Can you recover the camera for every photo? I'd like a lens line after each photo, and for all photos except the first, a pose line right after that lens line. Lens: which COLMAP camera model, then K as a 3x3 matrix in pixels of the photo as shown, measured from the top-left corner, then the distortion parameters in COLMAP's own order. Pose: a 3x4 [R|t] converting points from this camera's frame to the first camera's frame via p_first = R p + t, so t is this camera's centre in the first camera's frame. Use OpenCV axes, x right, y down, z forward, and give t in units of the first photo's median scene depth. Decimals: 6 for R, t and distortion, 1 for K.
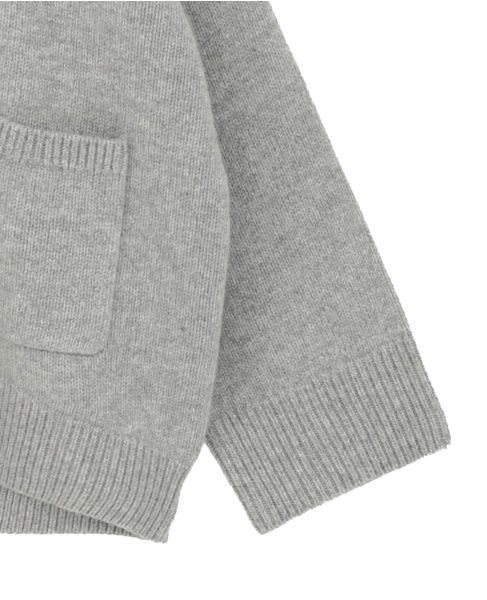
lens RADIAL K [[1136.7, 0, 243.7], [0, 1136.7, 299.8], [0, 0, 1]] dist [-0.008500, 0.000000]
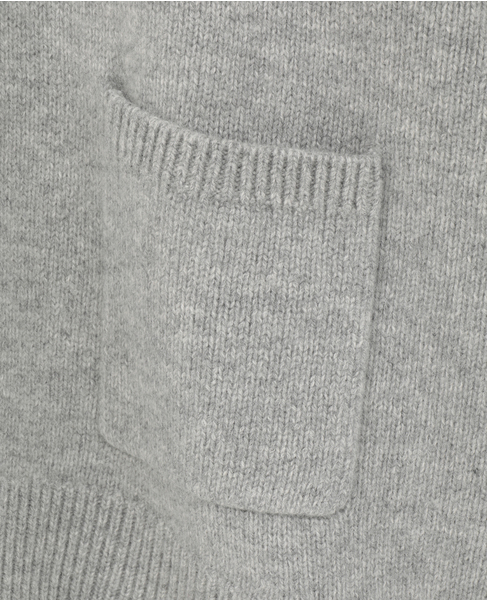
lens RADIAL K [[1244.0, 0, 243.6], [0, 1244.0, 300.0], [0, 0, 1]] dist [-0.000727, 0.000000]
pose [[0.979138, -0.021832, -0.202020, -0.043167], [0.006955, 0.997230, -0.074060, -0.019126], [0.203077, 0.071110, 0.976577, 0.358560]]
